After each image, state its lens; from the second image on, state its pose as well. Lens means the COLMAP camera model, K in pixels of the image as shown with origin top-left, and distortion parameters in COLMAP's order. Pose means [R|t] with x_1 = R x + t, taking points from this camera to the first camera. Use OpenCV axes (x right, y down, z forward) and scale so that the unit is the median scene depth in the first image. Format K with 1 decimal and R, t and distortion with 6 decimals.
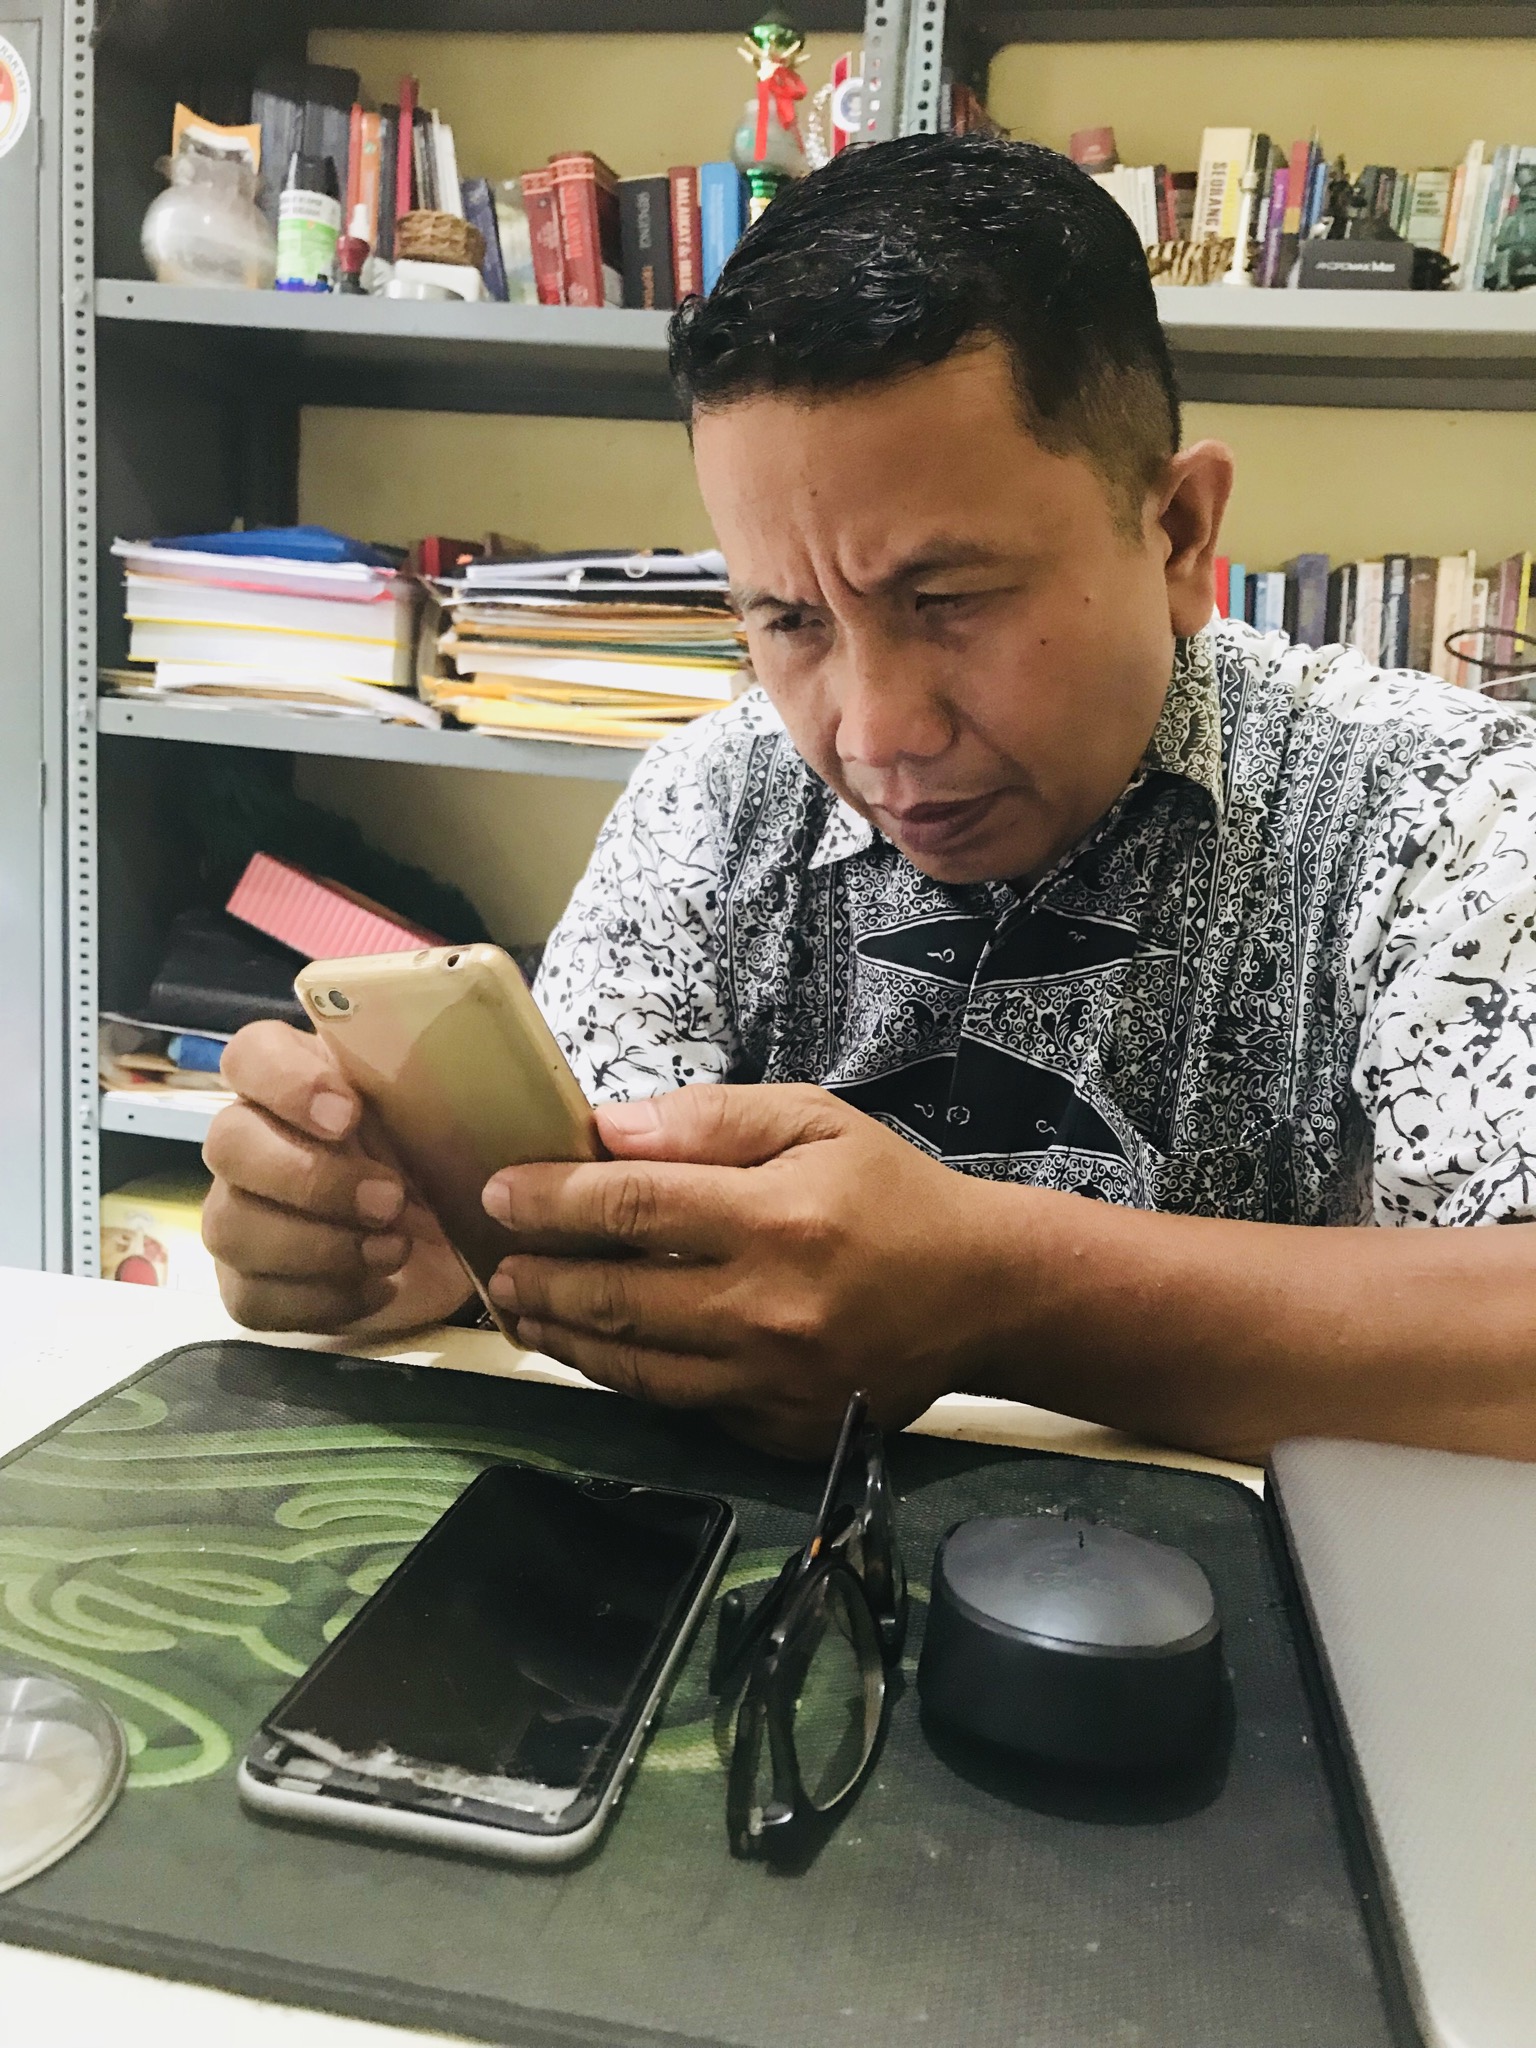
lens RADIAL K [[1675.6, 0, 768.0], [0, 1675.6, 1024.0], [0, 0, 1]] dist [-0.002129, -0.004903]
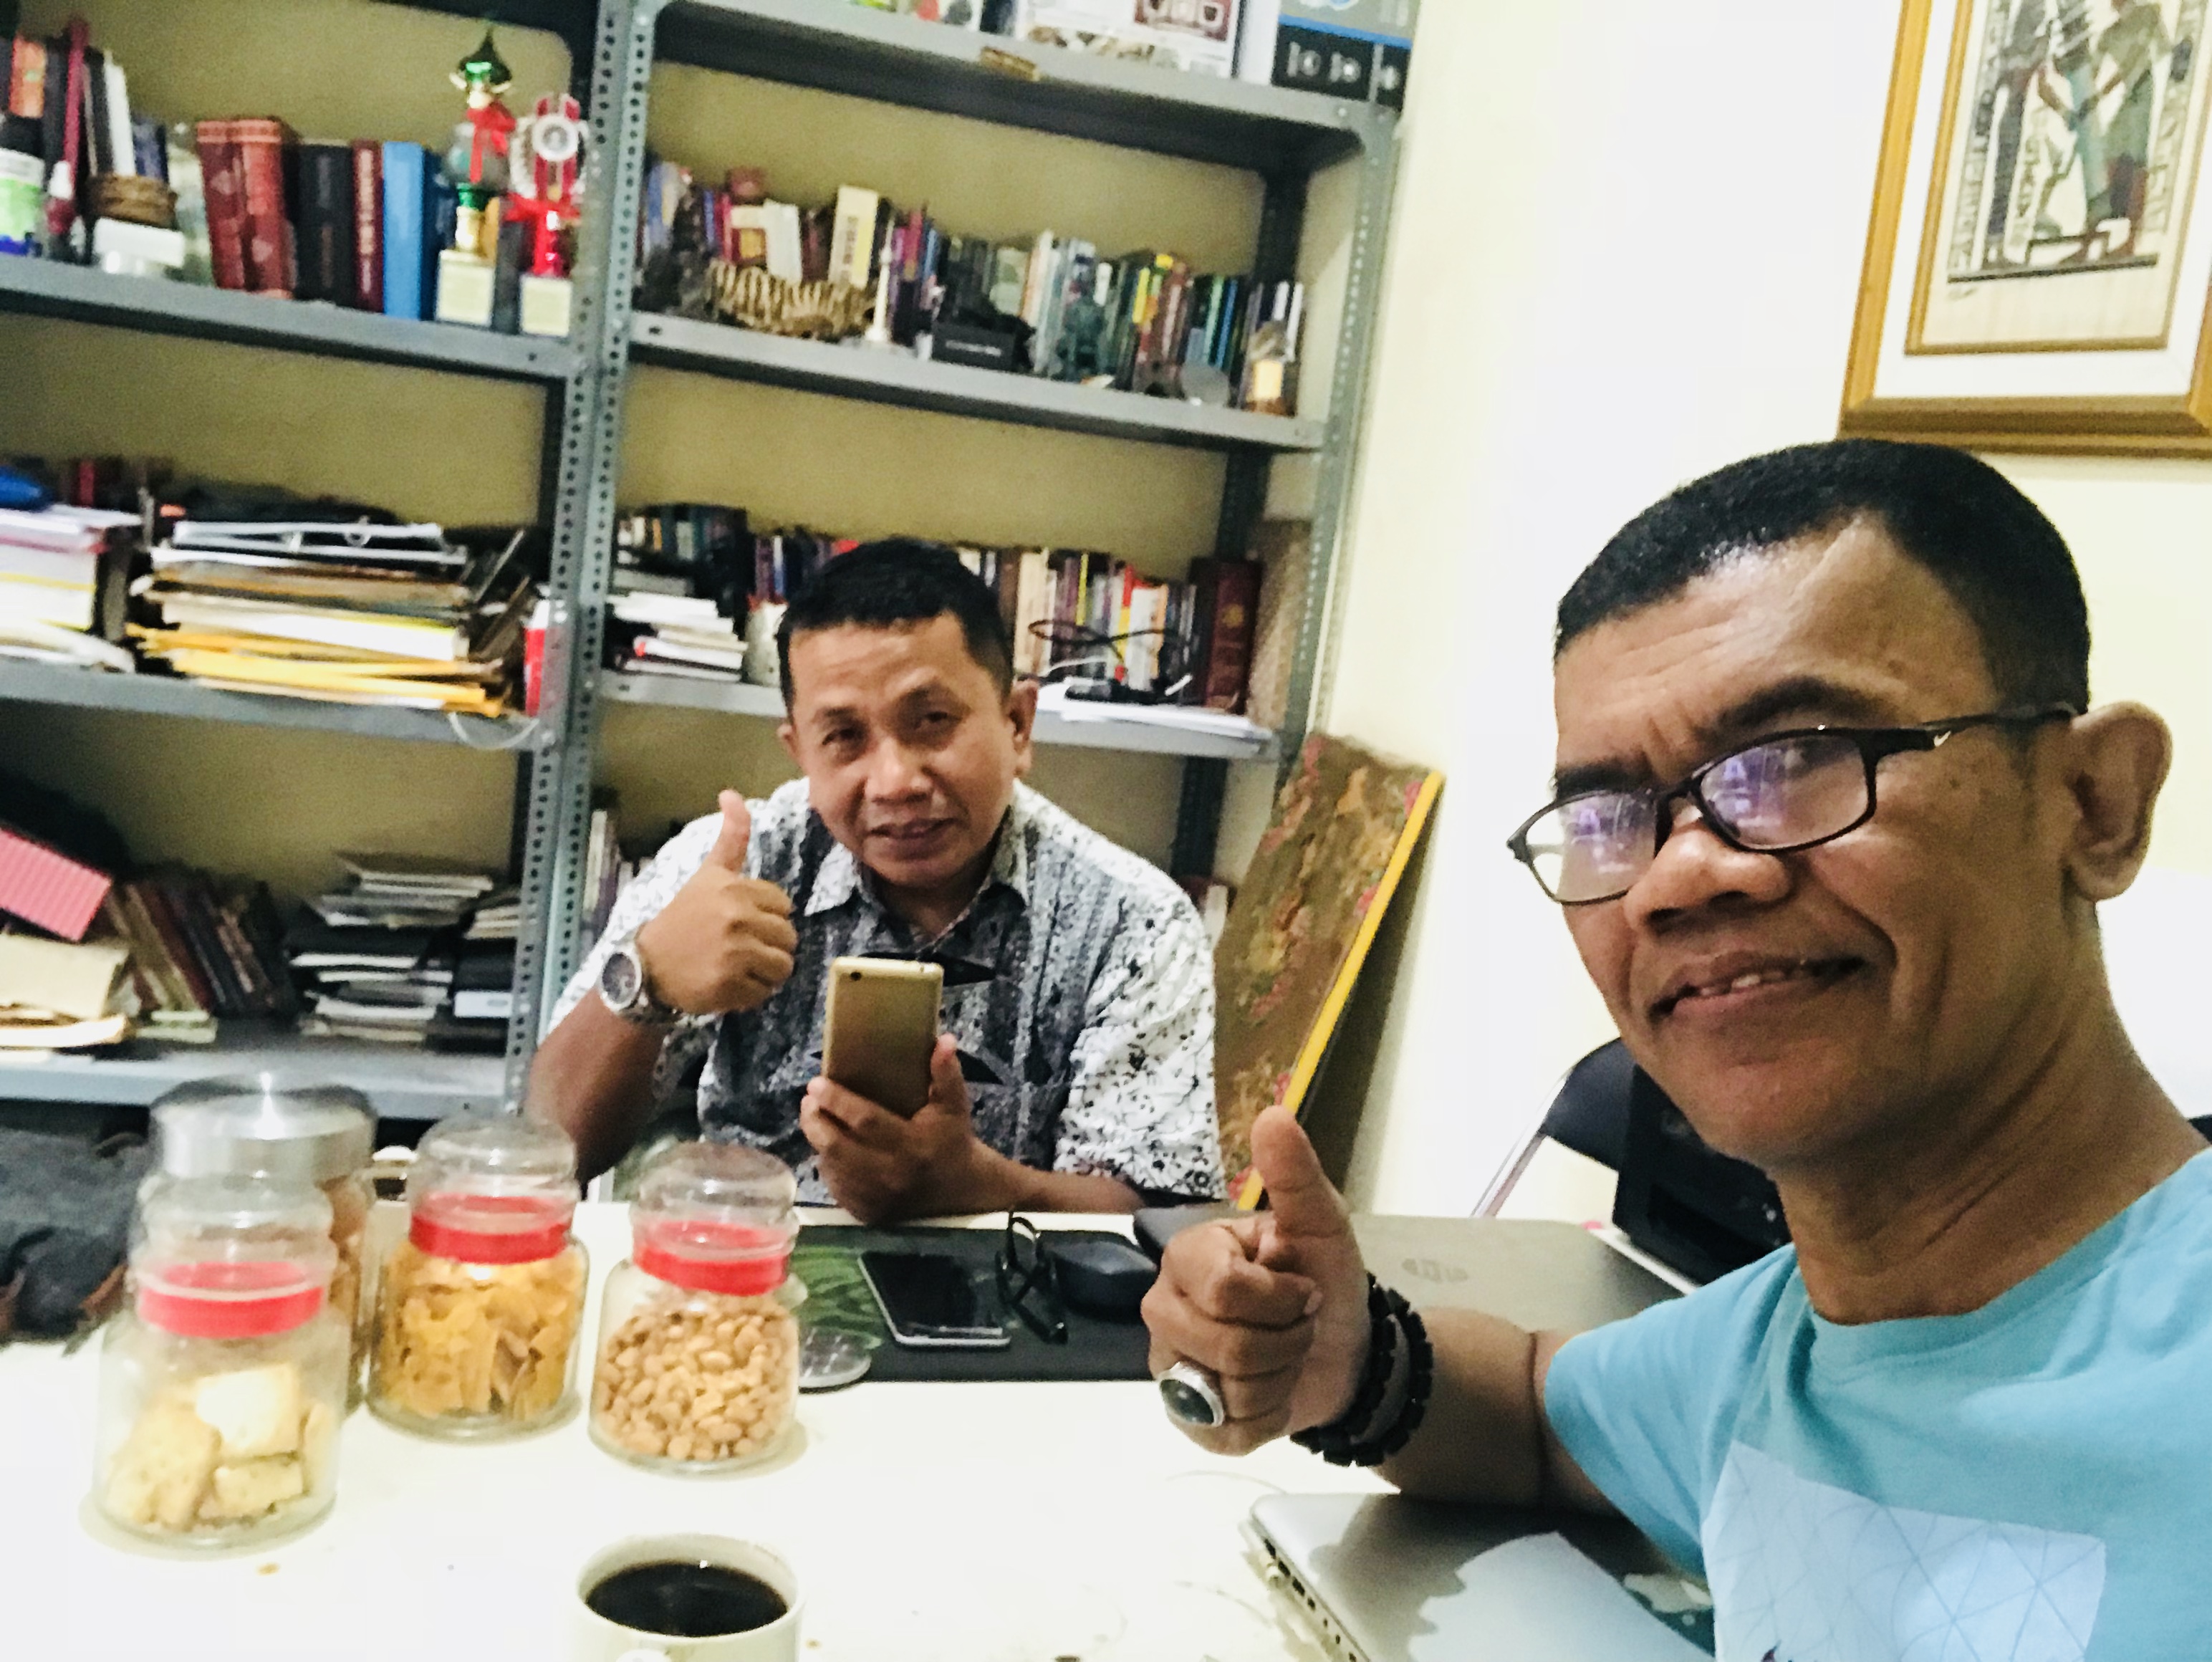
lens RADIAL K [[2054.3, 0, 1106.0], [0, 2054.3, 831.0], [0, 0, 1]] dist [0.005457, 0.002337]
pose [[0.885107, -0.015496, 0.465129, -0.265288], [0.014659, 0.999878, 0.005416, -0.079414], [-0.465156, 0.002025, 0.885226, -0.395280]]
